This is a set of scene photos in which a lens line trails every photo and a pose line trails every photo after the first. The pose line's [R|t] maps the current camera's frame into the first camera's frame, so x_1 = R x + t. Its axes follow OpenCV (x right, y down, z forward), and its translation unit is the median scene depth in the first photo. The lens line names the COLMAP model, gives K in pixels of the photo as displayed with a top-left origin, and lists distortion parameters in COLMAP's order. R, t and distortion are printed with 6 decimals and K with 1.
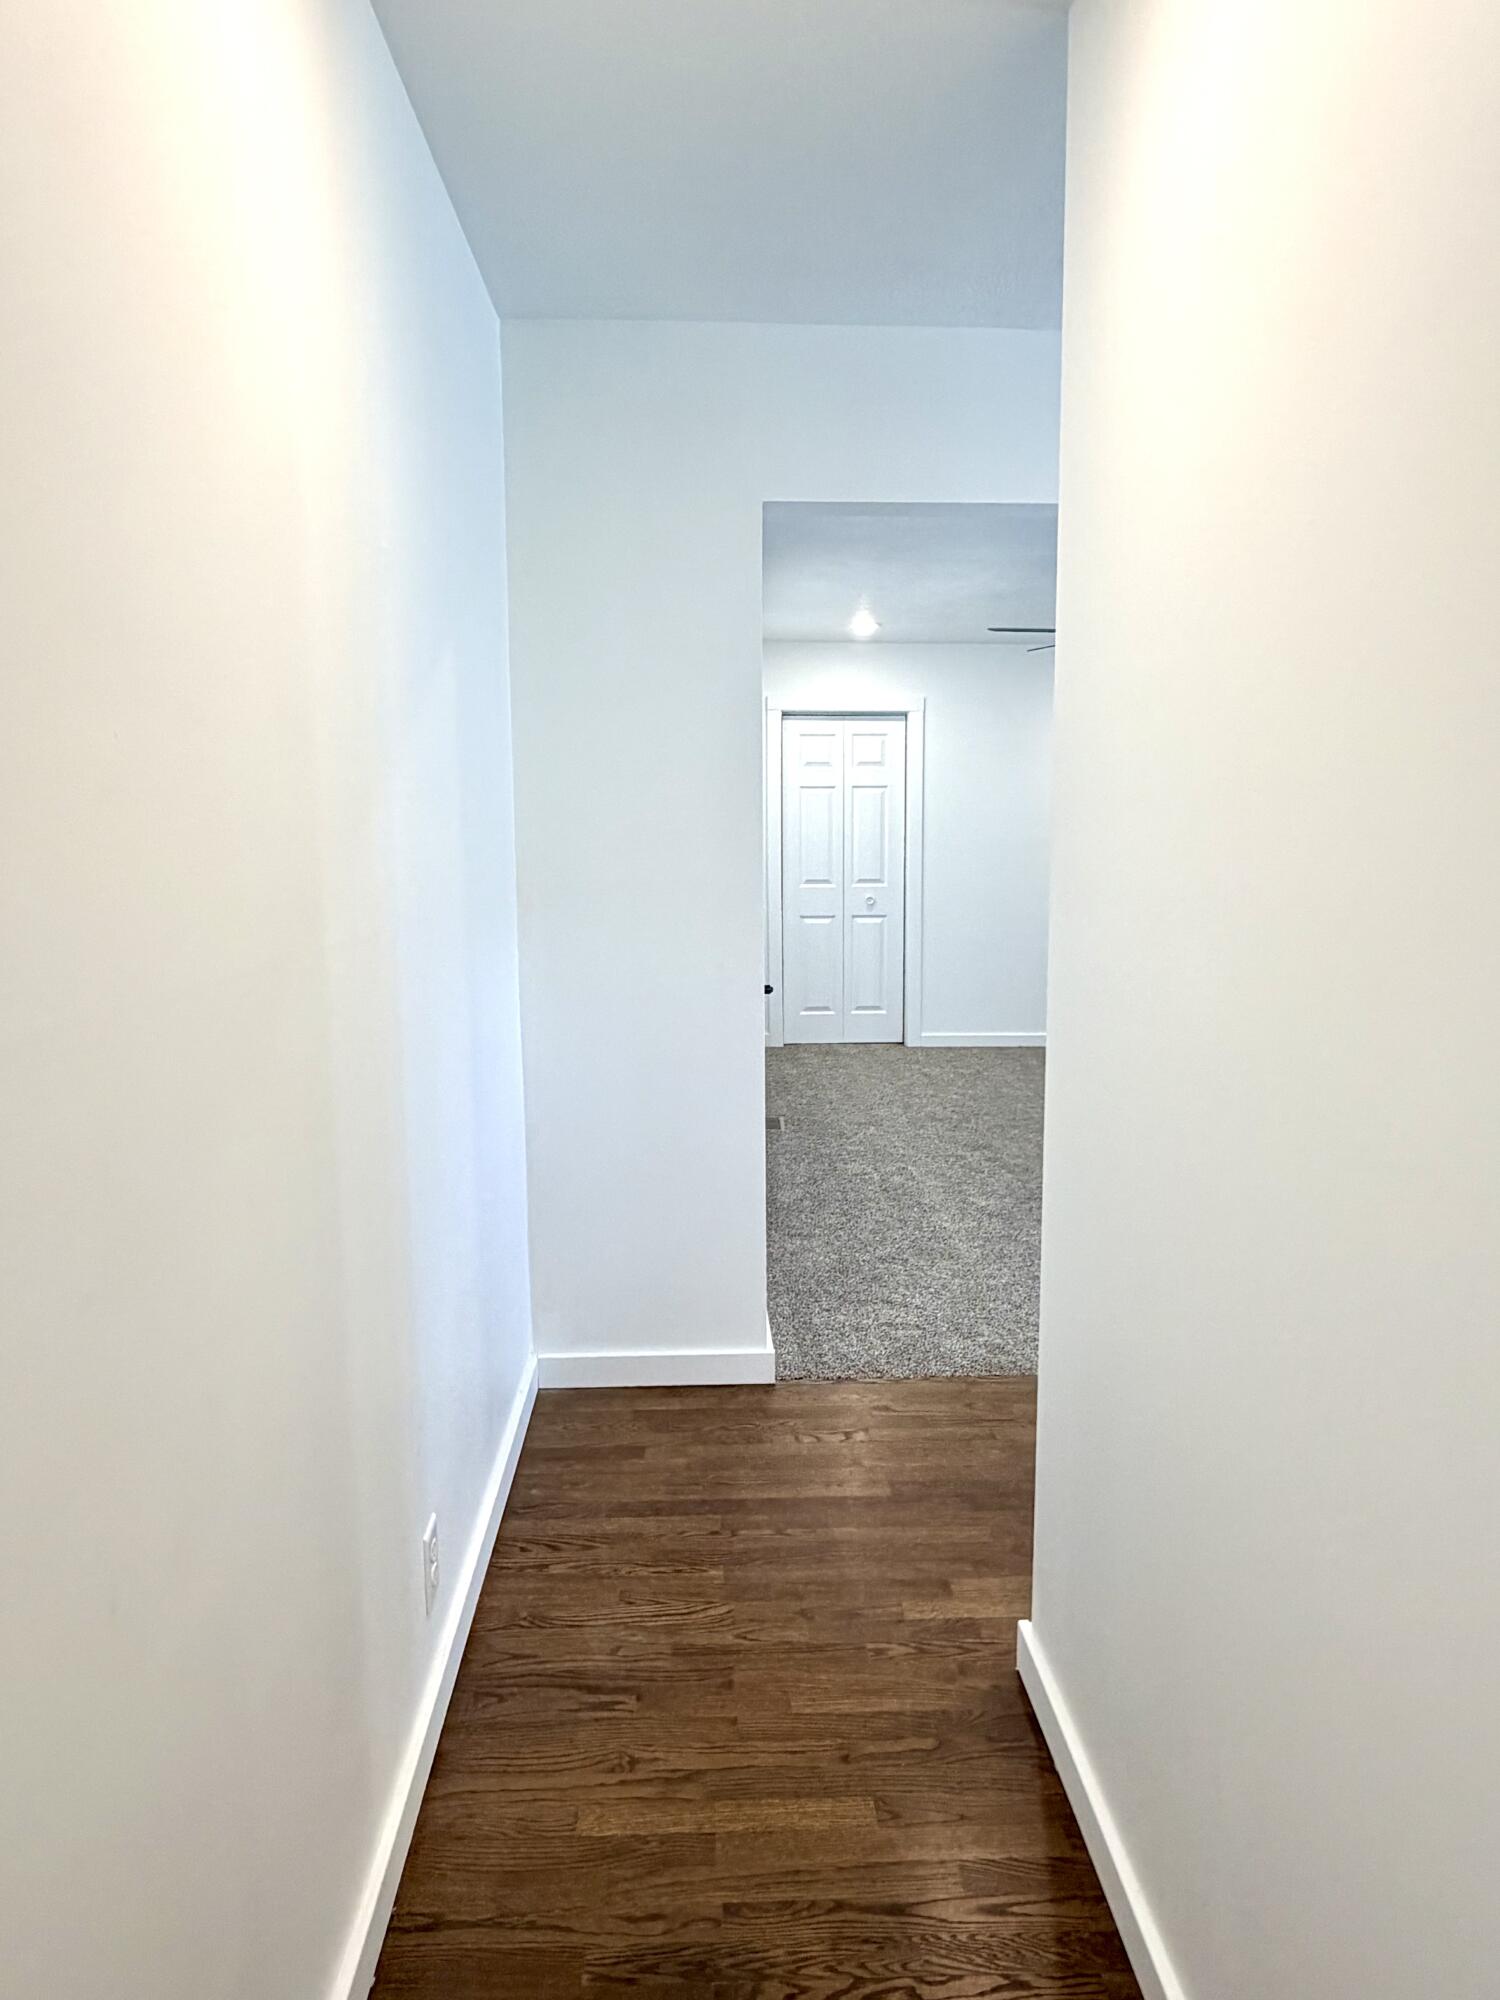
lens RADIAL K [[1324.4, 0, 750.0], [0, 1324.4, 1000.0], [0, 0, 1]] dist [-0.001819, -0.001534]
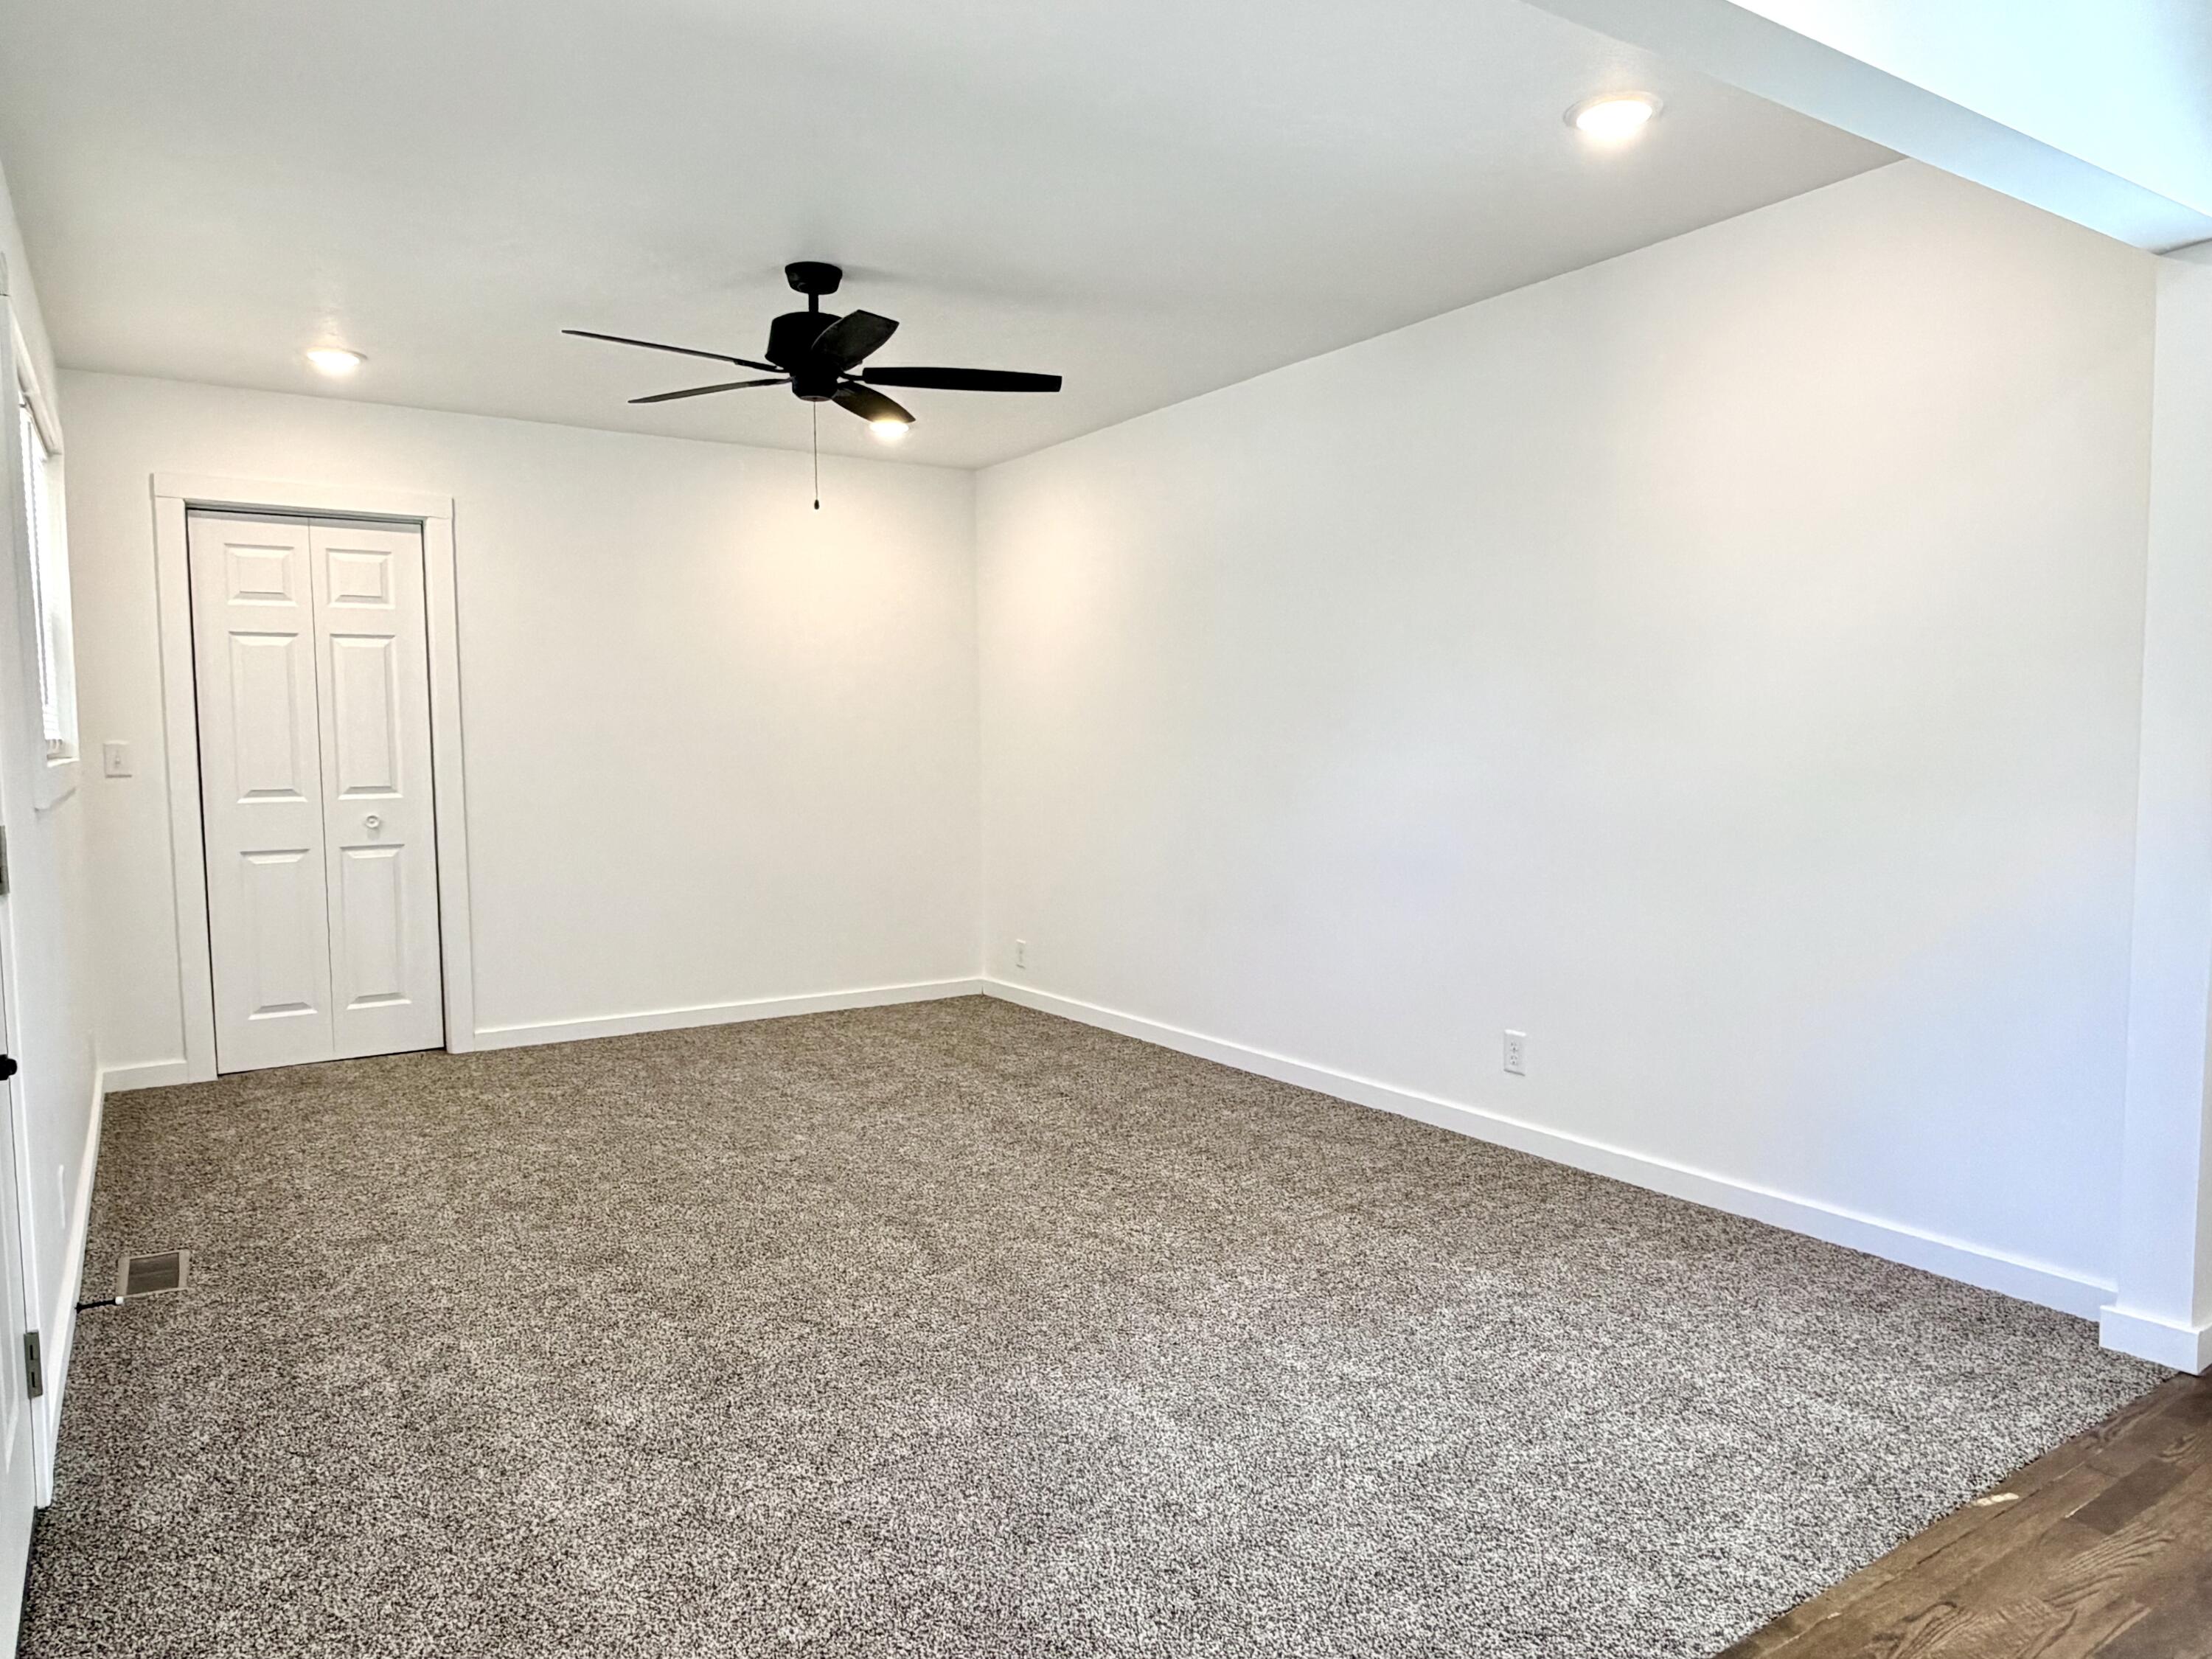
lens RADIAL K [[1464.8, 0, 1096.7], [0, 1464.8, 838.7], [0, 0, 1]] dist [-0.001819, -0.001534]
pose [[0.860276, -0.039525, 0.508295, 0.037127], [0.071386, 0.996507, -0.043329, -0.015504], [-0.504807, 0.073560, 0.860093, 0.274820]]
